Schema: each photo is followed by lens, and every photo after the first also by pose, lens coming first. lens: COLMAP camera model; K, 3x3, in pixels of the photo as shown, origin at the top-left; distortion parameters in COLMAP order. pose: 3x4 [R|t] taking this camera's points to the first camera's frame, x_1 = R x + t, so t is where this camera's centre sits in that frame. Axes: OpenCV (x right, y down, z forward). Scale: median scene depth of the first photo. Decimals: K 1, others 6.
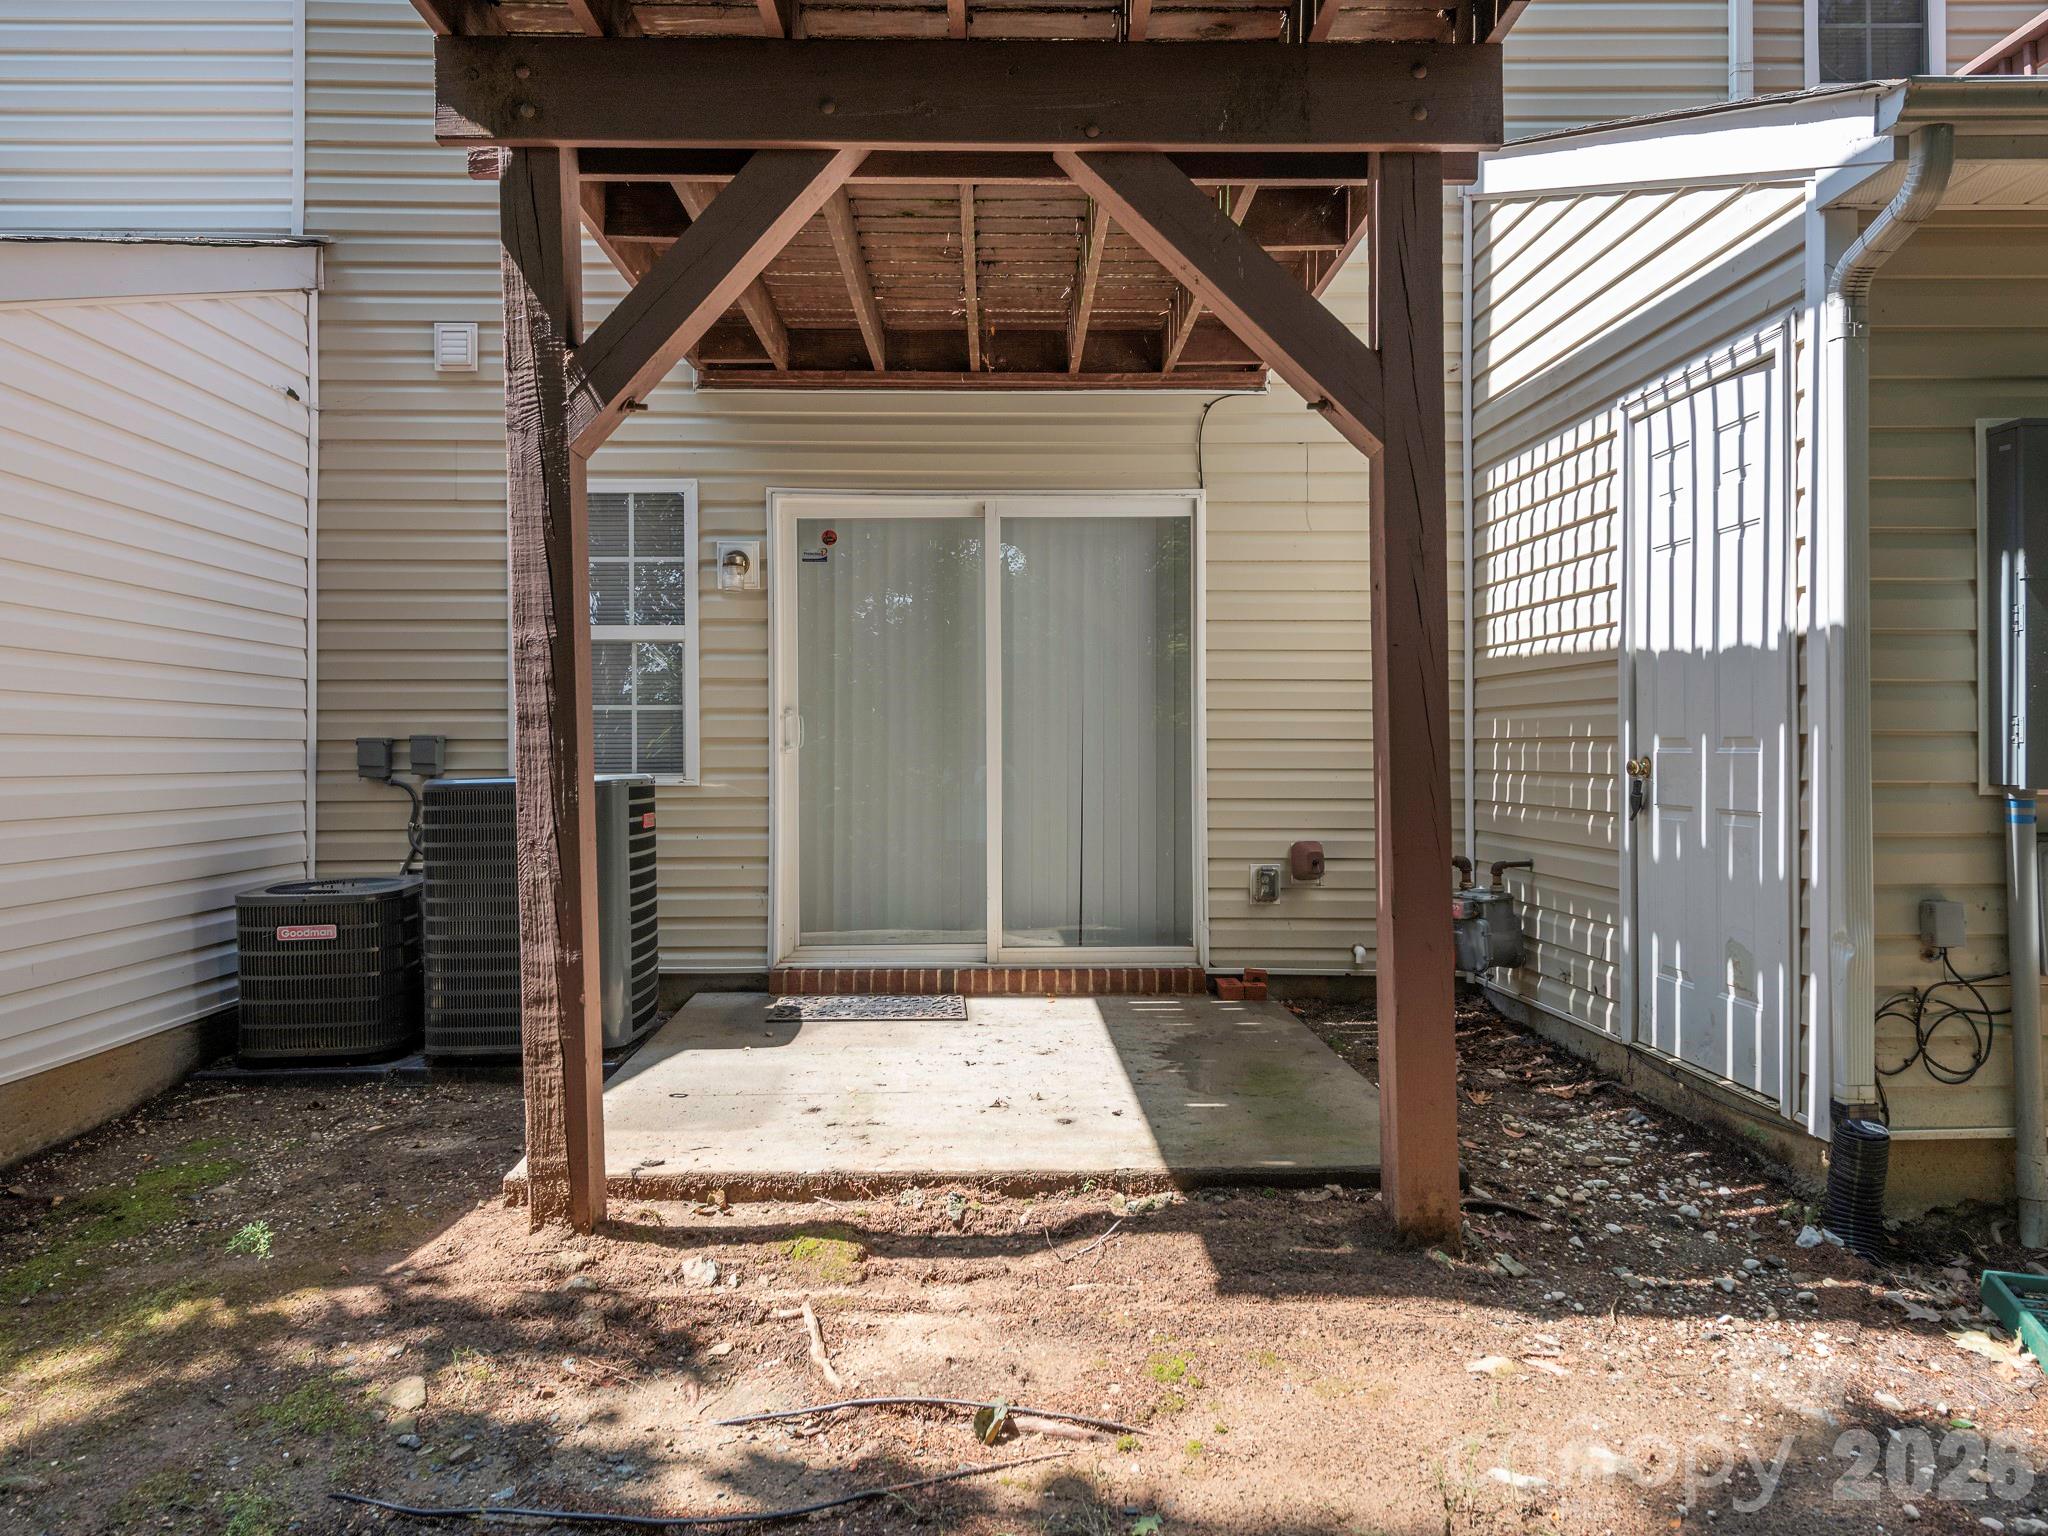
lens RADIAL K [[1282.2, 0, 1019.8], [0, 1282.2, 765.0], [0, 0, 1]] dist [-0.006865, -0.006934]
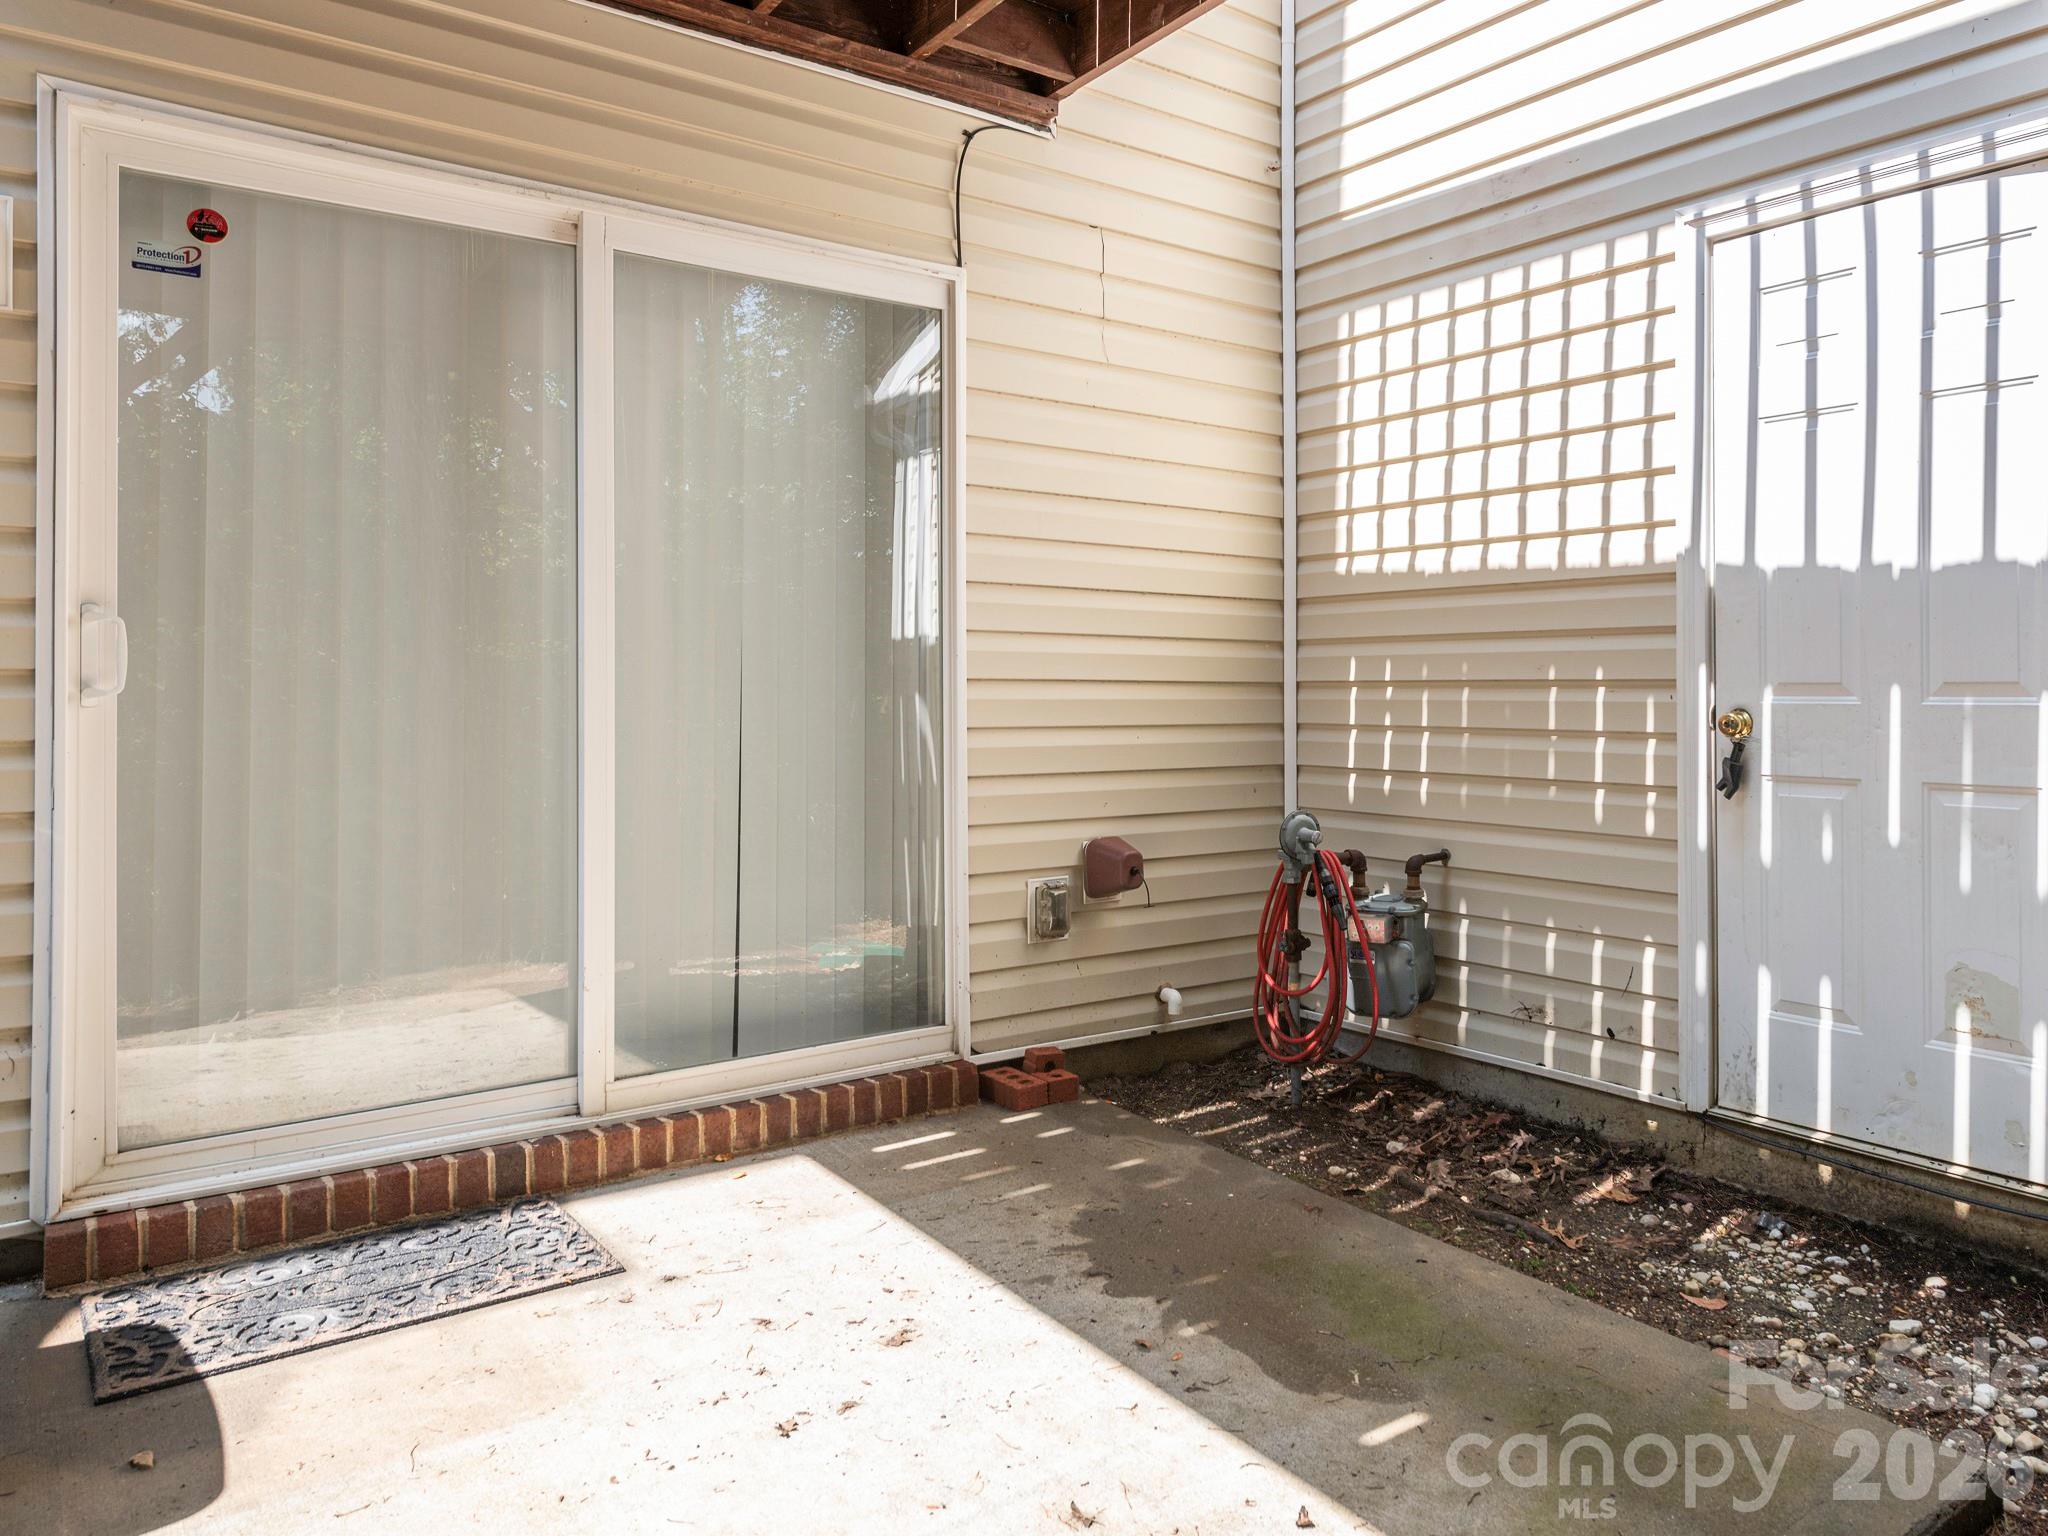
lens RADIAL K [[1282.2, 0, 1061.5], [0, 1282.2, 684.7], [0, 0, 1]] dist [-0.006865, -0.006934]
pose [[0.803873, 0.003423, 0.594790, -0.181554], [0.005762, 0.999892, -0.013542, -0.009385], [-0.594772, 0.014313, 0.803767, 0.488540]]
